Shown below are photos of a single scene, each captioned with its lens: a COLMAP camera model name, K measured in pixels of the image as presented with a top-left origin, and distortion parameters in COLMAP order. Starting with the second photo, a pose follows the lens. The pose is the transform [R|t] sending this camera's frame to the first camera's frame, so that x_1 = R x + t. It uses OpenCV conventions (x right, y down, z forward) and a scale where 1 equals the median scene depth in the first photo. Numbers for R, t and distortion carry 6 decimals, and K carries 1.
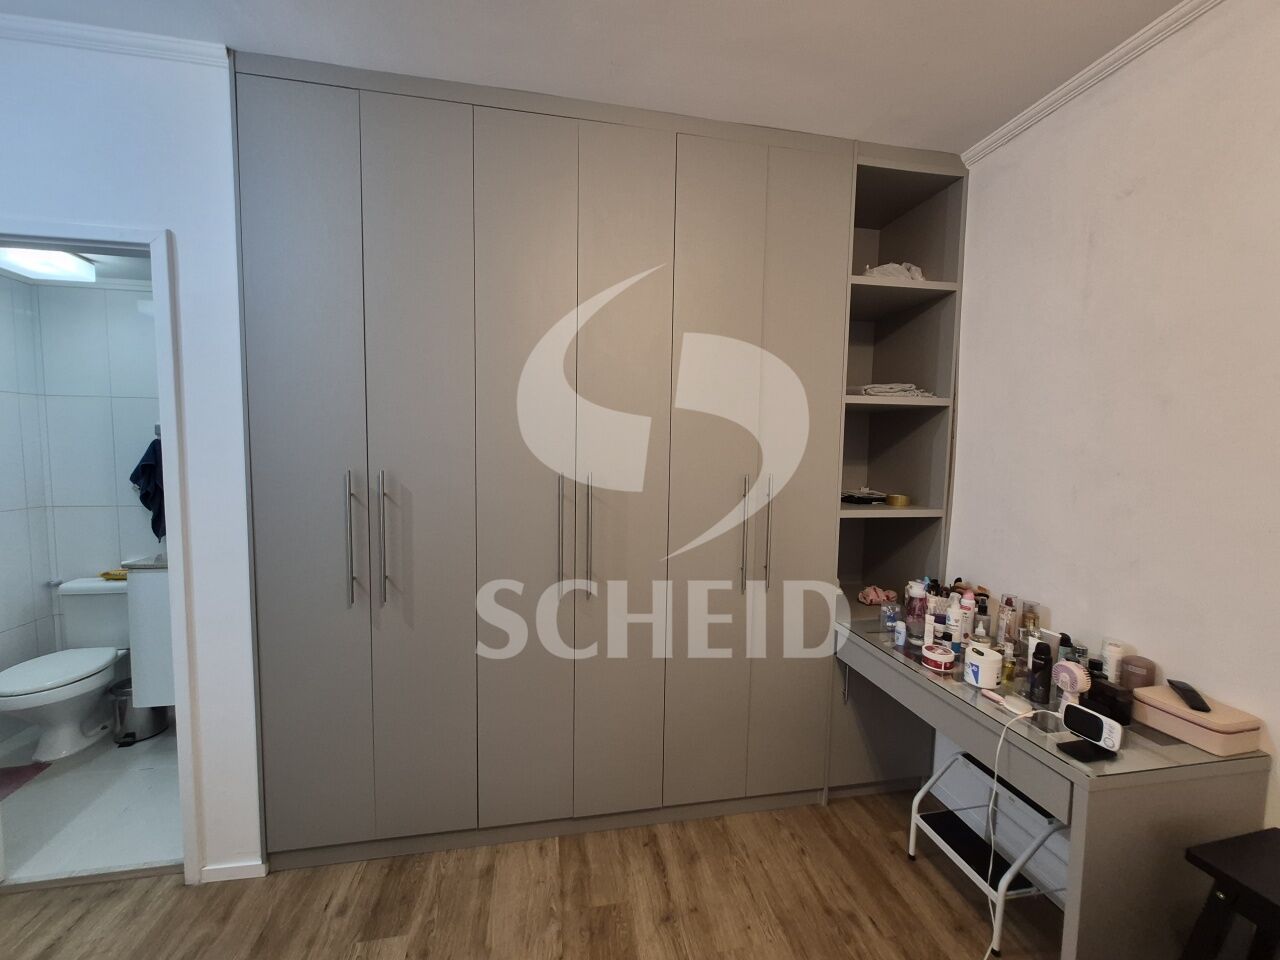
lens RADIAL K [[499.4, 0, 639.1], [0, 499.4, 482.7], [0, 0, 1]] dist [-0.000202, 0.000529]
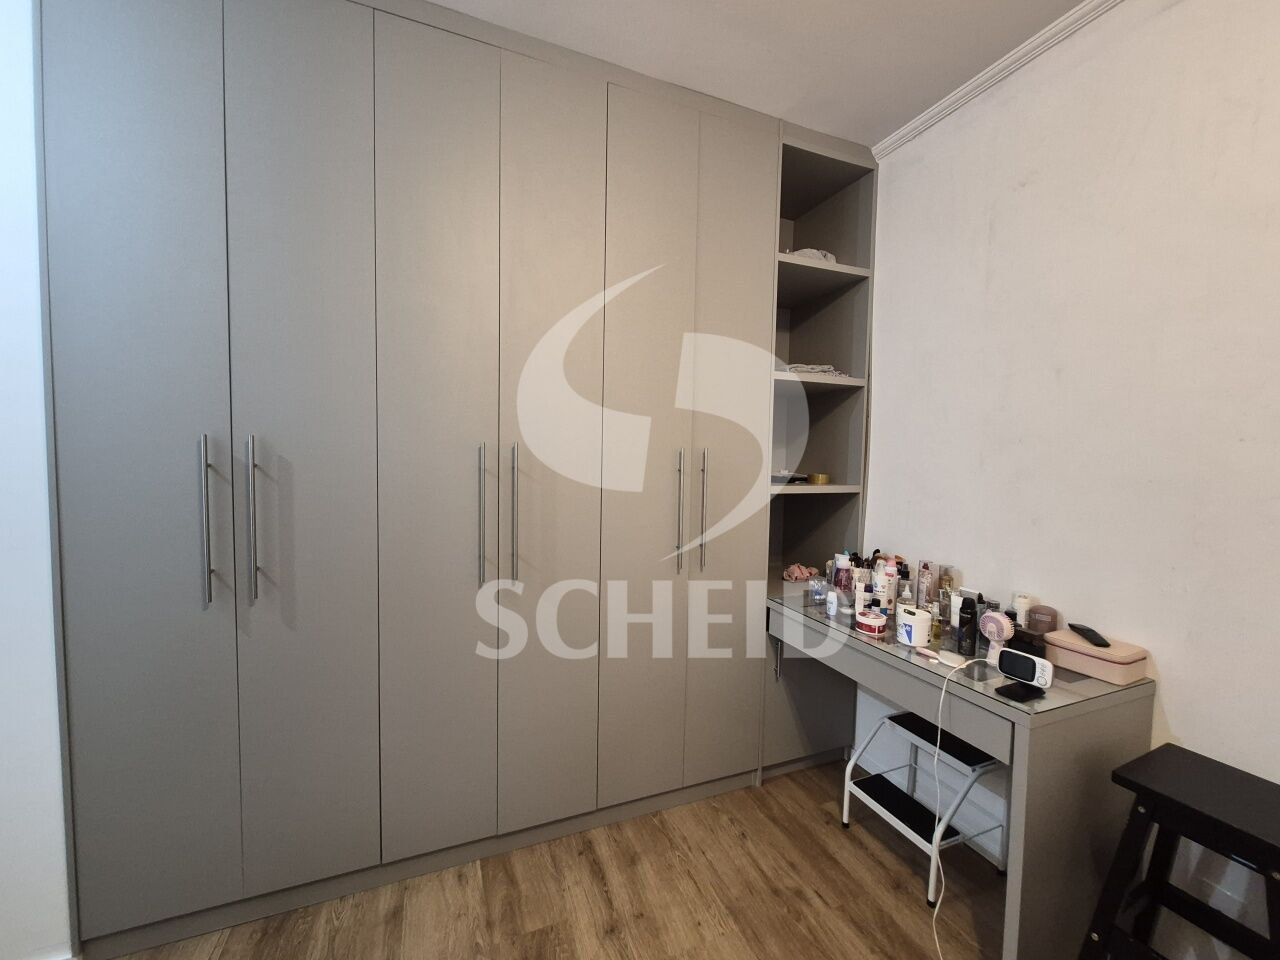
lens RADIAL K [[499.8, 0, 638.9], [0, 499.8, 483.2], [0, 0, 1]] dist [-0.000380, -0.000411]
pose [[0.979989, -0.008204, 0.198881, -0.062715], [0.011077, 0.999850, -0.013337, 0.069714], [-0.198741, 0.015273, 0.979933, 0.084463]]
